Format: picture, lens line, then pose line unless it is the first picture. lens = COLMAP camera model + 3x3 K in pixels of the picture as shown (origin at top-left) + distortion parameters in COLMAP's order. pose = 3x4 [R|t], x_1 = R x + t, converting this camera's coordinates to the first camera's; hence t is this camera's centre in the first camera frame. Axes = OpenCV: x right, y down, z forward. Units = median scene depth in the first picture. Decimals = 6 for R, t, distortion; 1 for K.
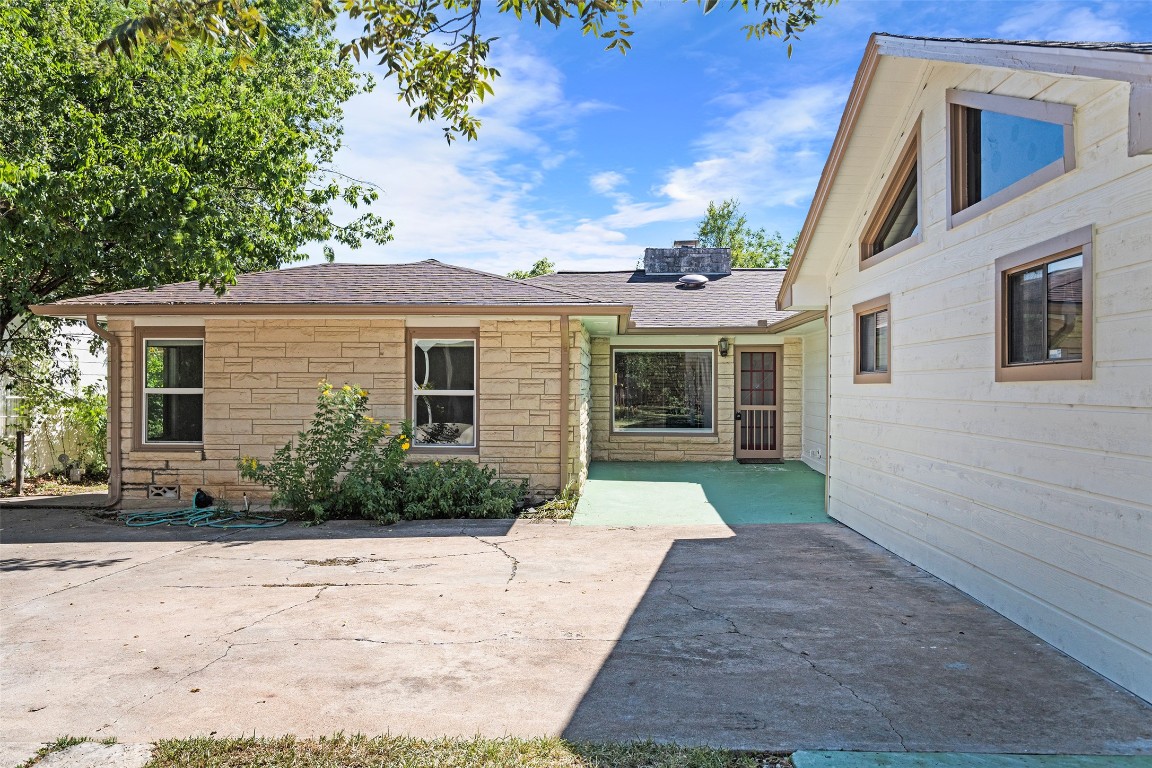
lens RADIAL K [[833.1, 0, 578.4], [0, 833.1, 402.5], [0, 0, 1]] dist [0.003902, -0.000637]
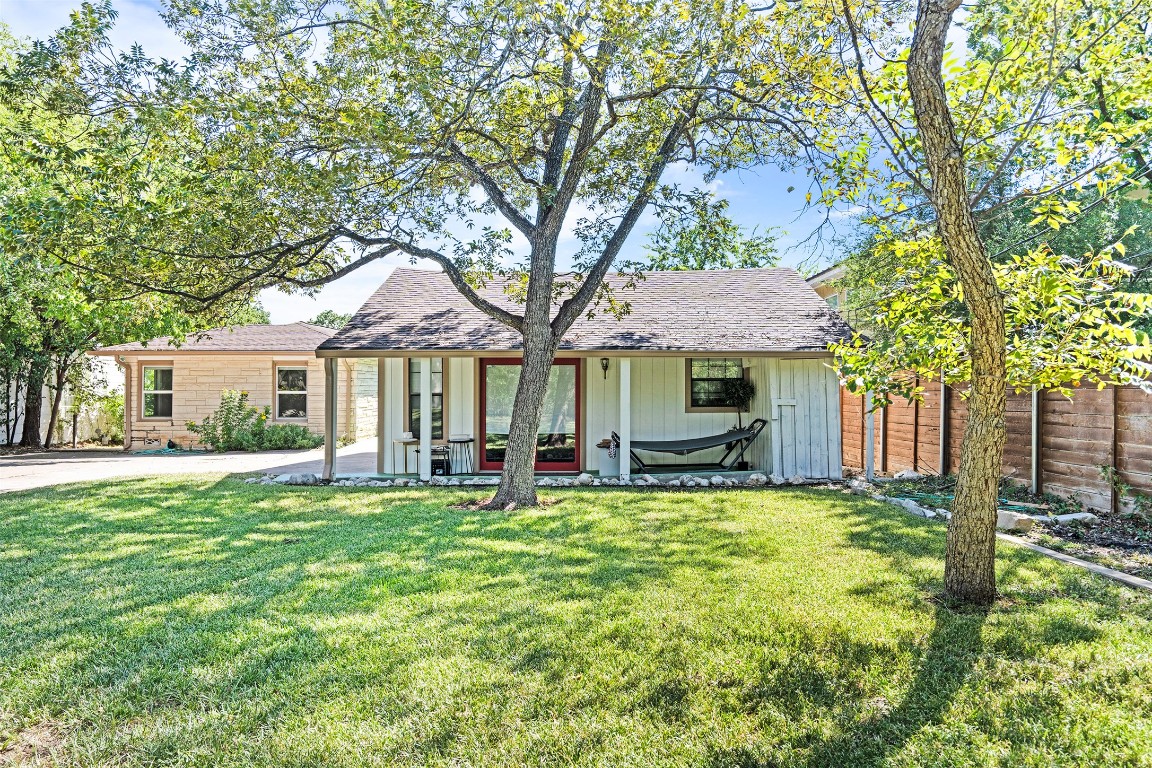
lens RADIAL K [[753.9, 0, 580.3], [0, 753.9, 393.7], [0, 0, 1]] dist [0.003325, 0.003272]
pose [[0.999542, -0.002008, 0.030203, 0.484246], [0.002349, 0.999934, -0.011290, 0.013408], [-0.030178, 0.011356, 0.999480, -0.862550]]
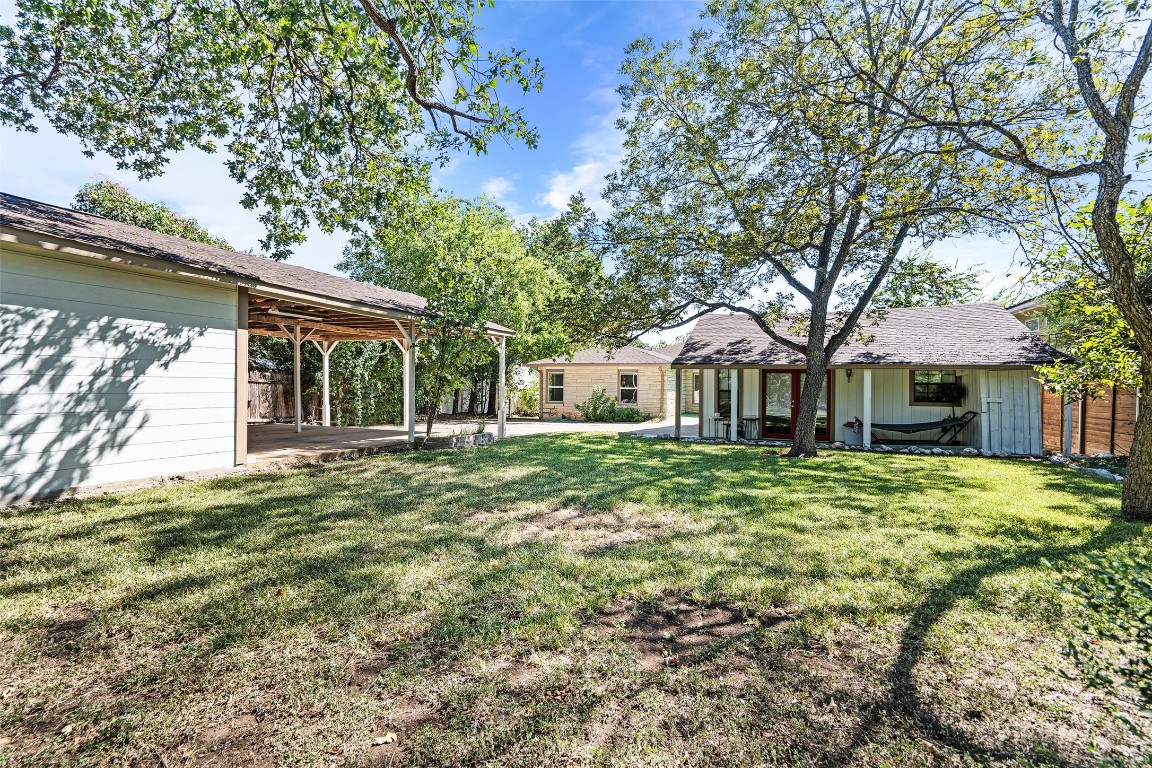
lens RADIAL K [[522.6, 0, 574.3], [0, 522.6, 384.8], [0, 0, 1]] dist [-0.002155, 0.000765]
pose [[0.934139, 0.010518, -0.356753, 0.395423], [-0.018453, 0.999652, -0.018846, 0.018197], [0.356431, 0.024188, 0.934009, -1.086550]]
